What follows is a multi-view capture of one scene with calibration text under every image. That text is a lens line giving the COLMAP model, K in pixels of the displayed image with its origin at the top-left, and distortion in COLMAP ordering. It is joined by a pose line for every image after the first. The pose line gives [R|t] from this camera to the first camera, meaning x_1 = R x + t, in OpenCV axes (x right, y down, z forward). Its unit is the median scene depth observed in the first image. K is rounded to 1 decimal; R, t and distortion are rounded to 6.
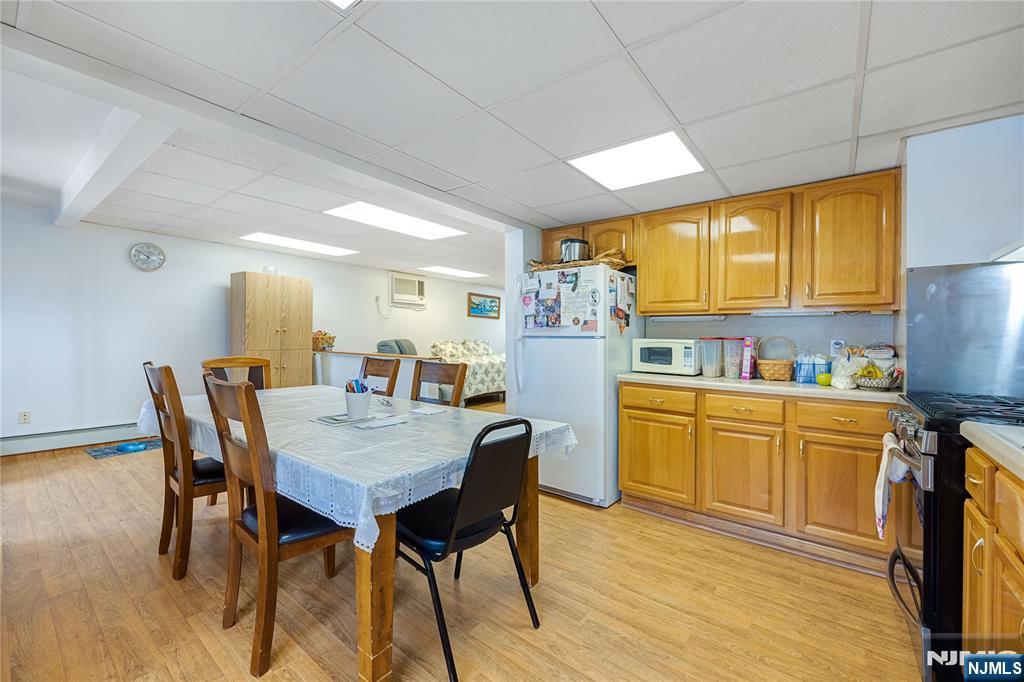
lens RADIAL K [[422.4, 0, 513.7], [0, 422.4, 337.4], [0, 0, 1]] dist [-0.001643, 0.000552]
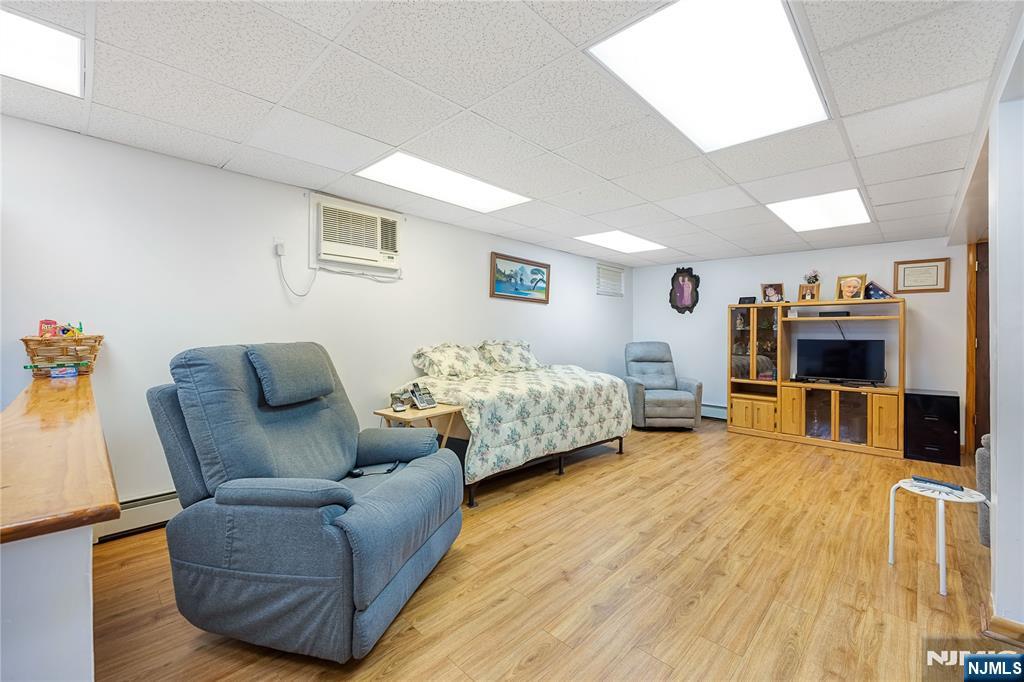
lens RADIAL K [[422.4, 0, 513.7], [0, 422.4, 336.7], [0, 0, 1]] dist [-0.001643, 0.000552]
pose [[0.994881, 0.001210, -0.101041, -0.027217], [-0.000665, 0.999985, 0.005431, -0.003054], [0.101046, -0.005336, 0.994867, 0.515862]]
